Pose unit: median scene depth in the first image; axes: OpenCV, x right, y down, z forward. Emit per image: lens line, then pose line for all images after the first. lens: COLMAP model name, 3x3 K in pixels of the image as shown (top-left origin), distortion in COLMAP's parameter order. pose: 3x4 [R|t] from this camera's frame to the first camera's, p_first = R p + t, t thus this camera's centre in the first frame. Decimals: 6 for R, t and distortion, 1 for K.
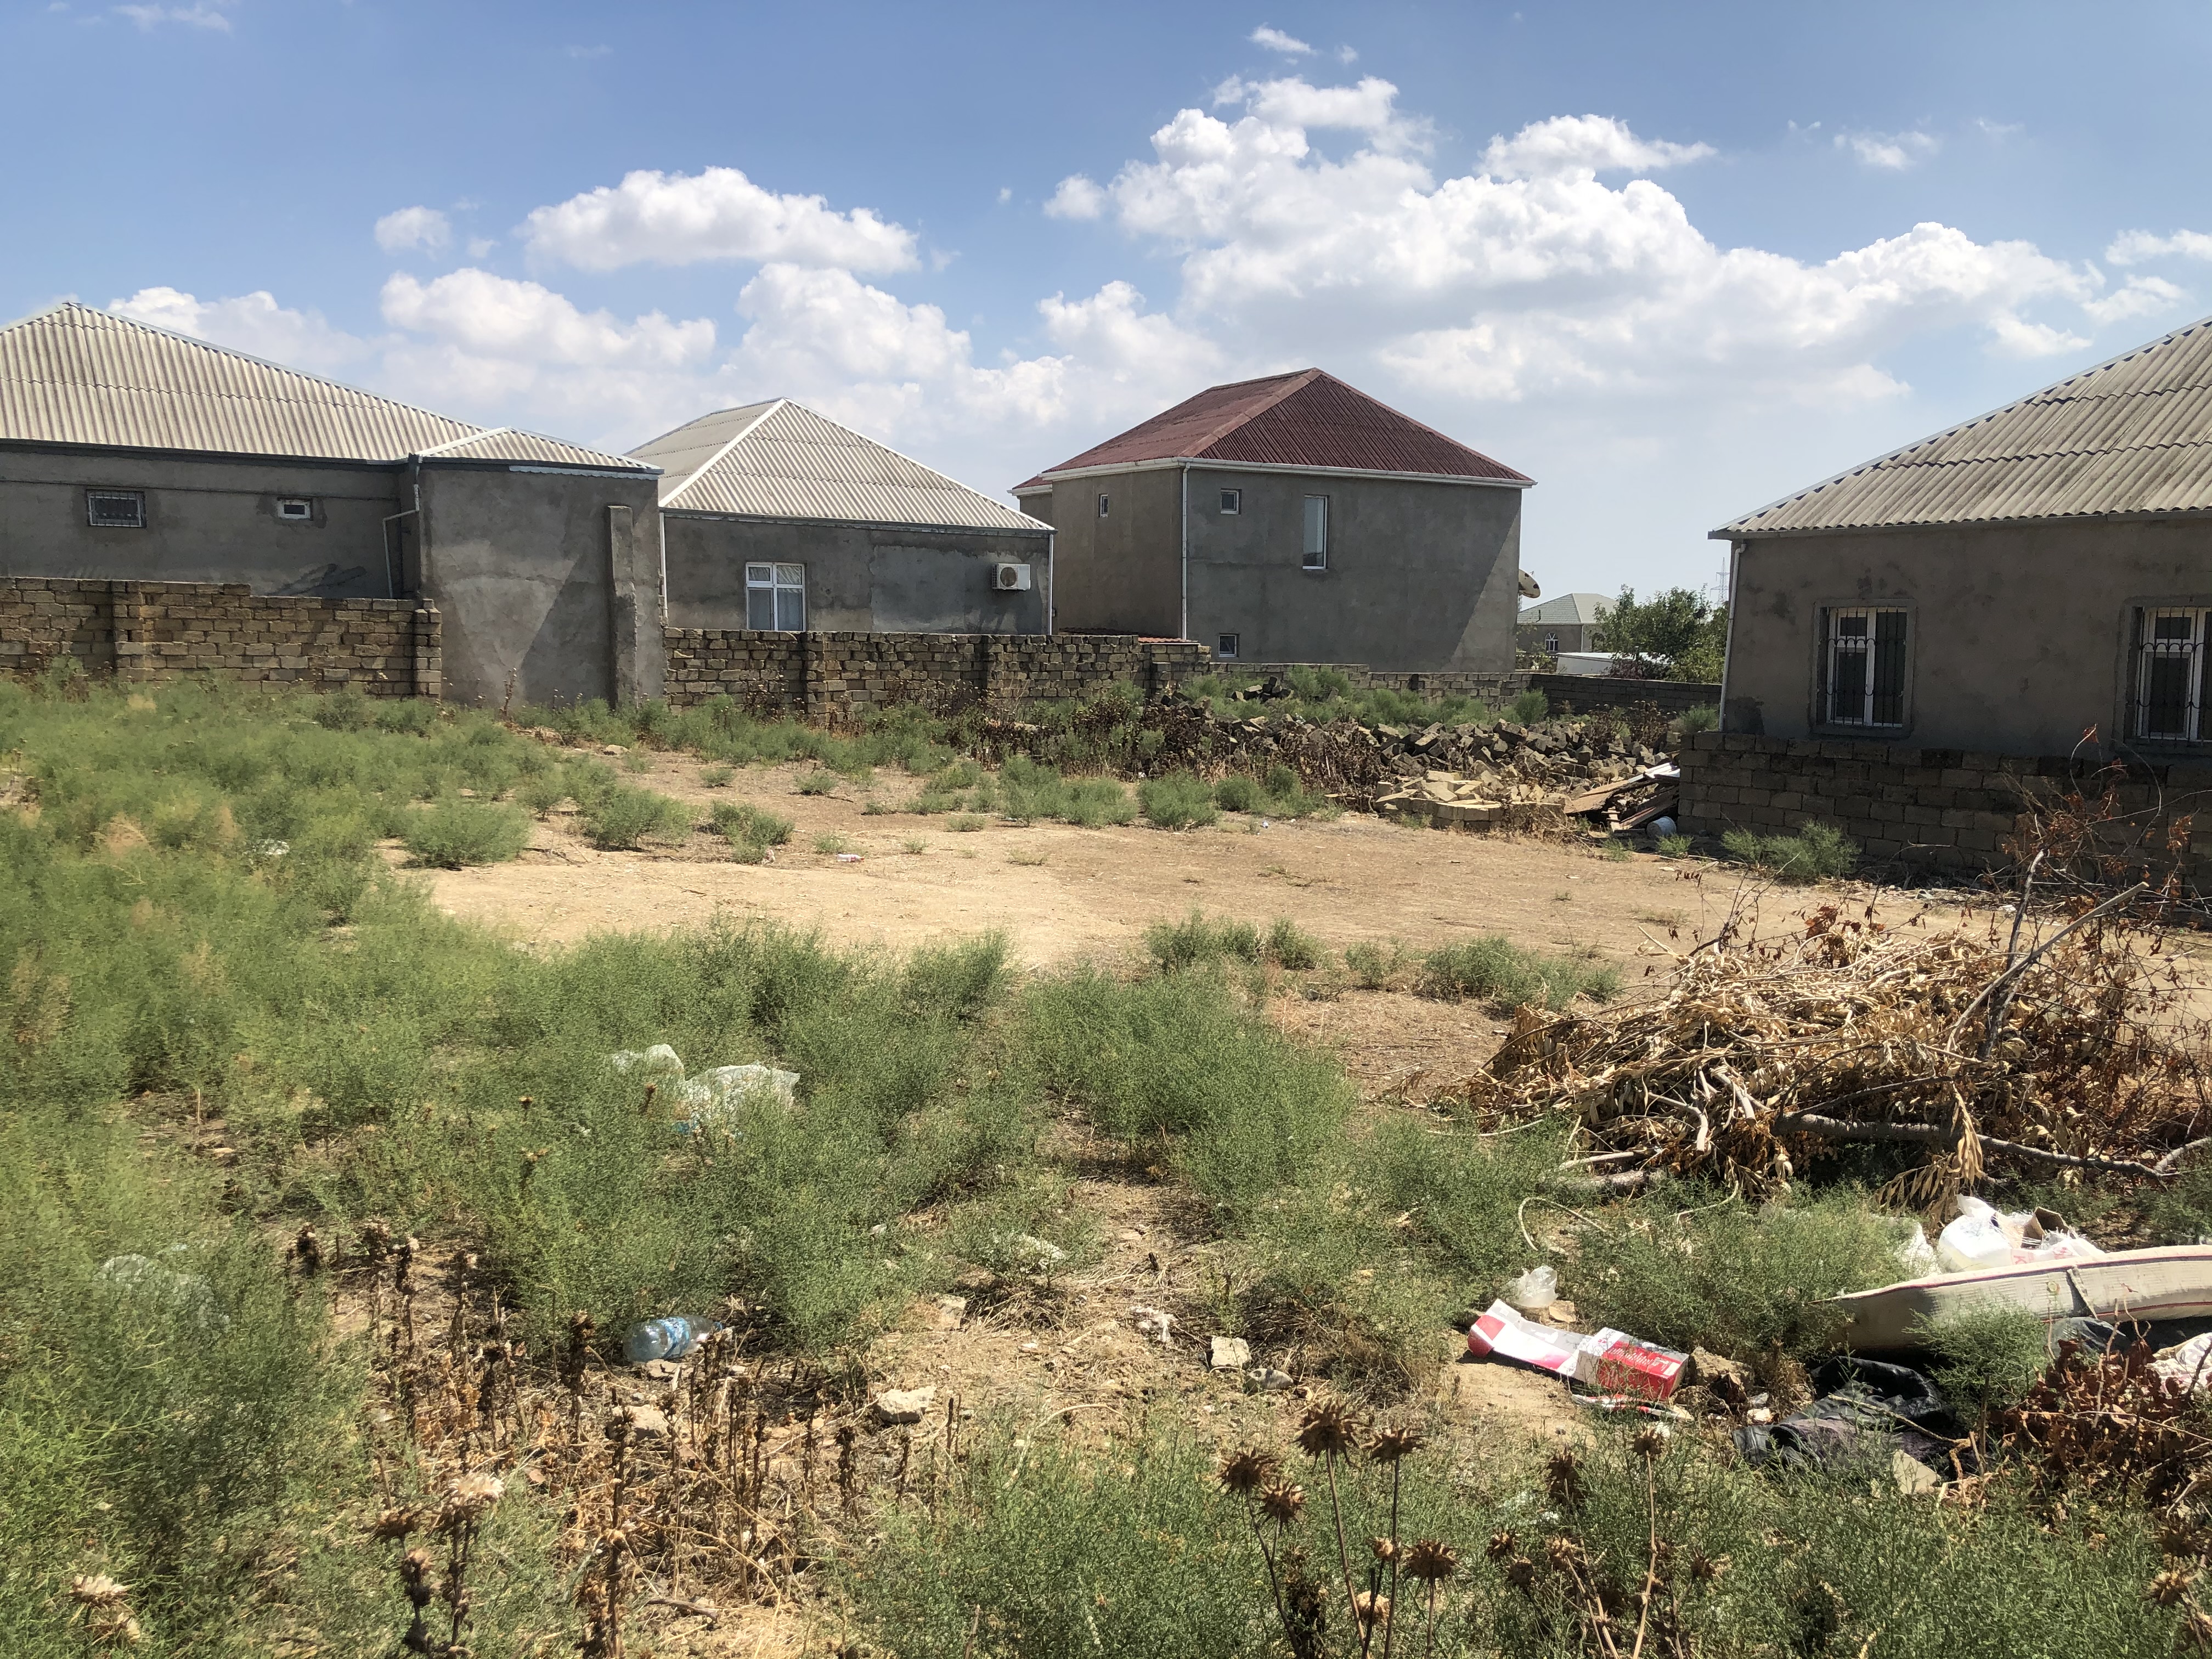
lens RADIAL K [[1799.0, 0, 1101.4], [0, 1799.0, 828.1], [0, 0, 1]] dist [0.041877, -0.056290]
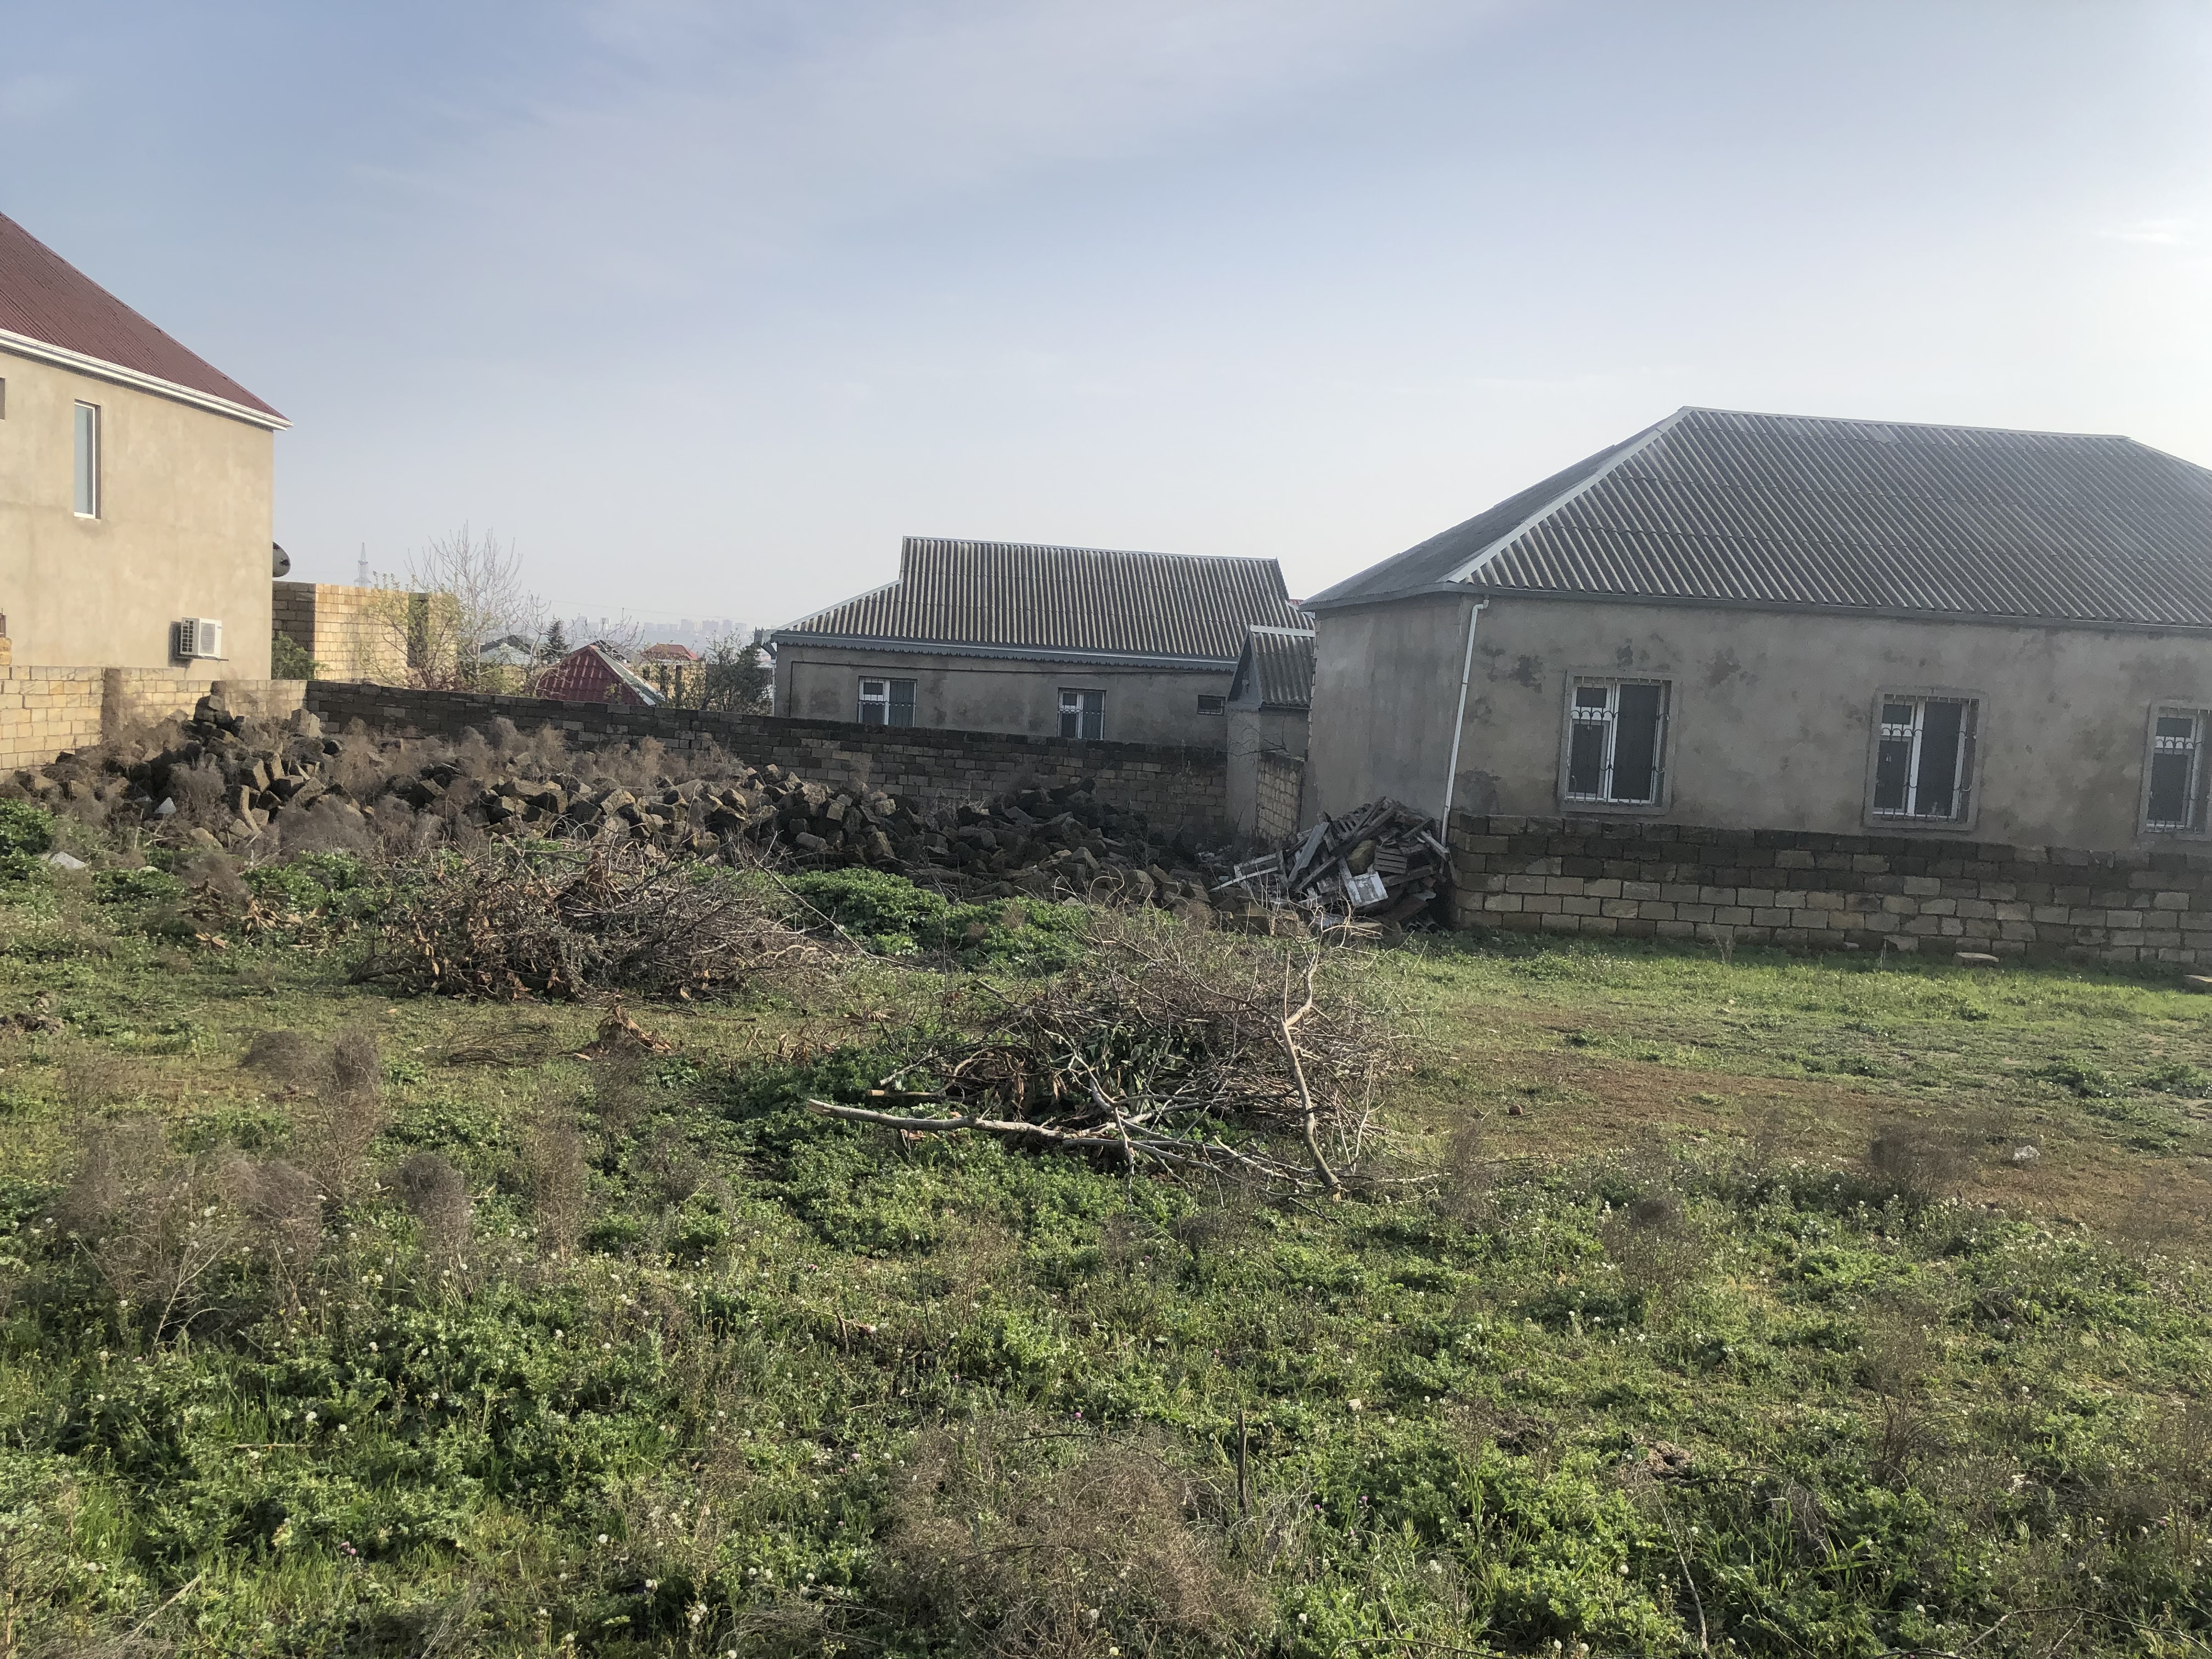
lens RADIAL K [[1799.0, 0, 1103.3], [0, 1799.0, 828.6], [0, 0, 1]] dist [0.041877, -0.056290]
pose [[0.513158, -0.059503, 0.856229, -0.383295], [0.042629, 0.998130, 0.043816, -0.069382], [-0.857235, 0.014015, 0.514735, 0.536893]]
